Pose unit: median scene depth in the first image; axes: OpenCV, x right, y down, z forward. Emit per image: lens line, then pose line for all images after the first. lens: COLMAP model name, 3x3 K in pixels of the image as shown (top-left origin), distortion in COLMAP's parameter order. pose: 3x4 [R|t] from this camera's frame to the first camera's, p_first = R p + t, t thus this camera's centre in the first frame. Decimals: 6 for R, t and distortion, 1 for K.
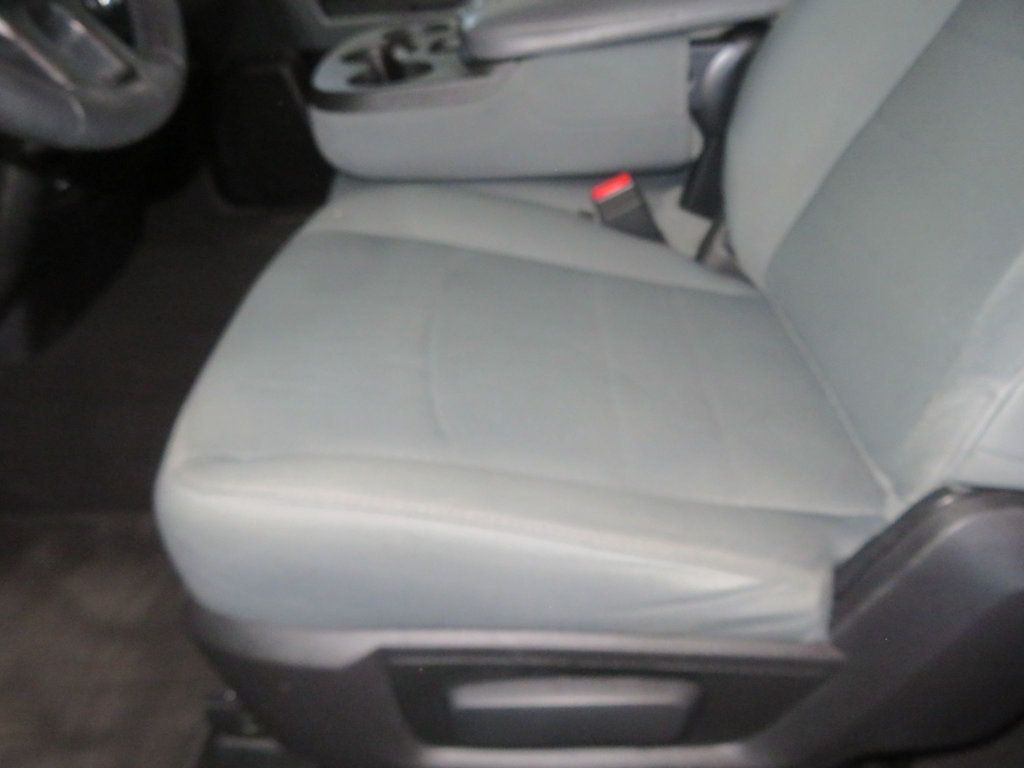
lens RADIAL K [[820.3, 0, 511.5], [0, 820.3, 387.1], [0, 0, 1]] dist [-0.036372, 0.034798]
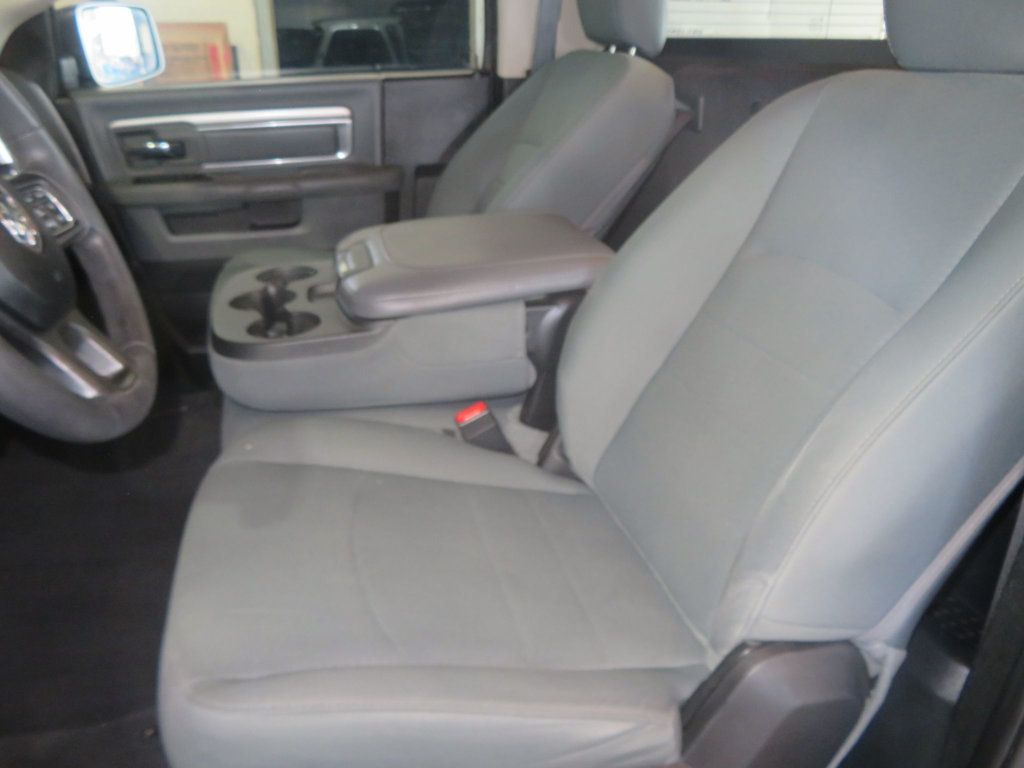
lens RADIAL K [[820.3, 0, 516.2], [0, 820.3, 386.1], [0, 0, 1]] dist [-0.036372, 0.034798]
pose [[0.966034, -0.030673, 0.256586, -0.146229], [0.076700, 0.982219, -0.171356, -0.069682], [-0.246768, 0.185216, 0.951210, -0.247920]]
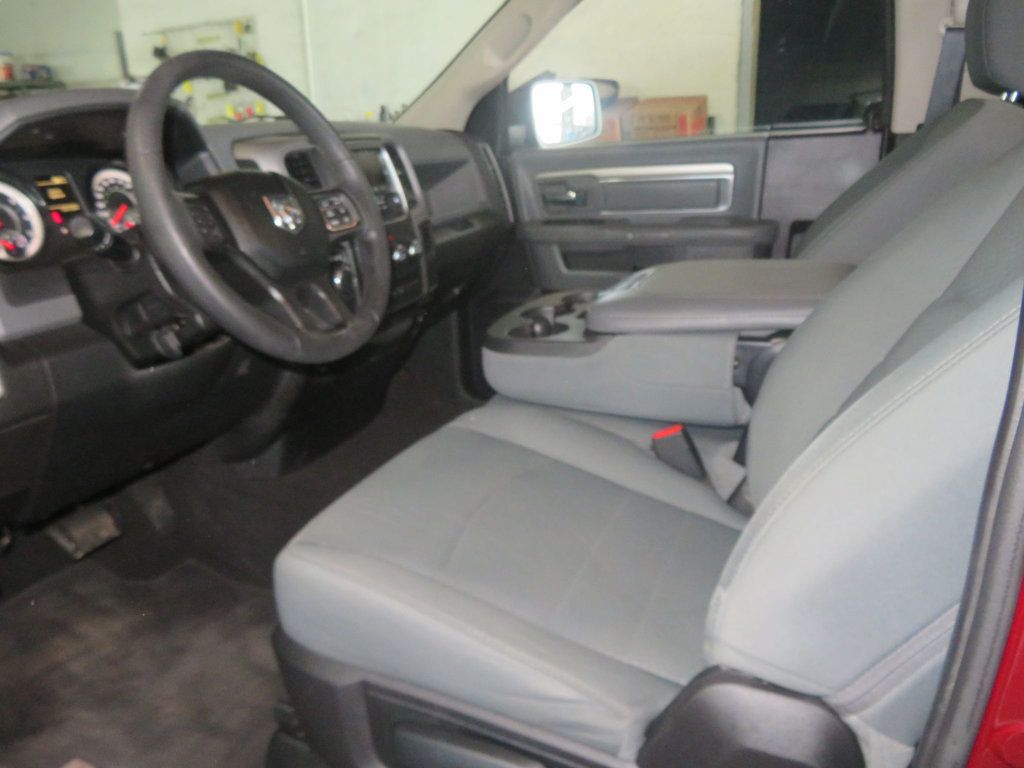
lens RADIAL K [[820.3, 0, 507.7], [0, 820.3, 388.3], [0, 0, 1]] dist [-0.036372, 0.034798]
pose [[0.925021, 0.151217, -0.348526, 0.364285], [-0.231801, 0.951474, -0.202401, 0.018305], [0.301007, 0.268014, 0.915185, -0.344001]]
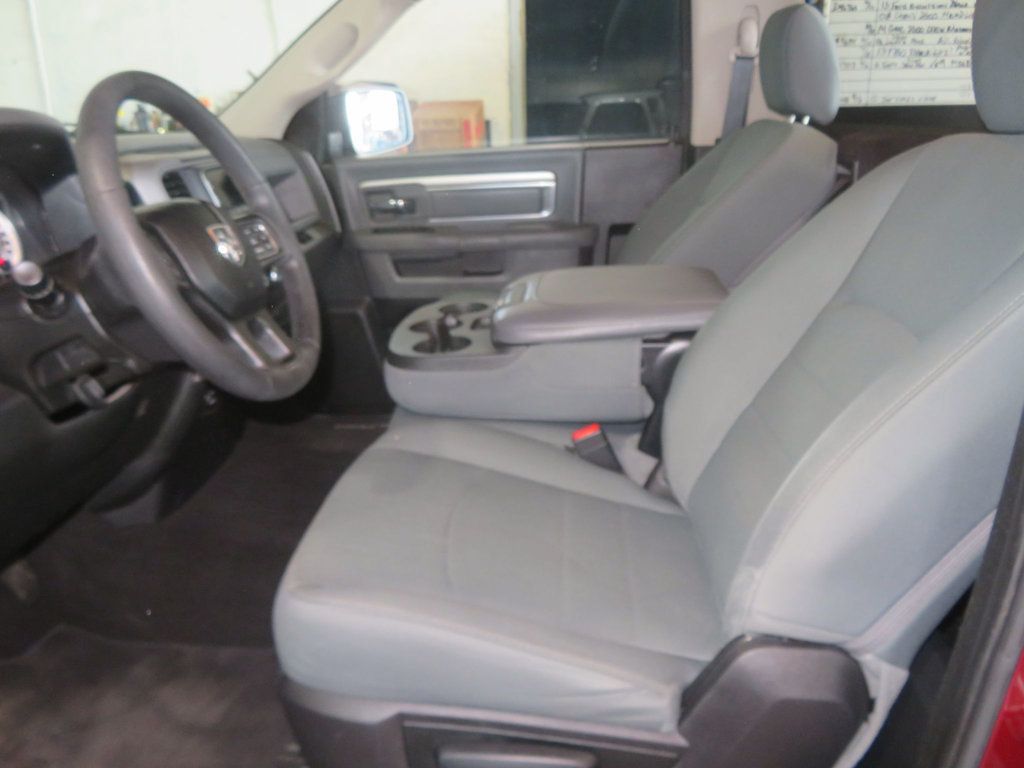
lens RADIAL K [[820.3, 0, 509.8], [0, 820.3, 386.2], [0, 0, 1]] dist [-0.036372, 0.034798]
pose [[0.996347, 0.069021, -0.050292, 0.060069], [-0.079345, 0.965959, -0.246226, 0.046512], [0.031585, 0.249317, 0.967907, -0.457373]]
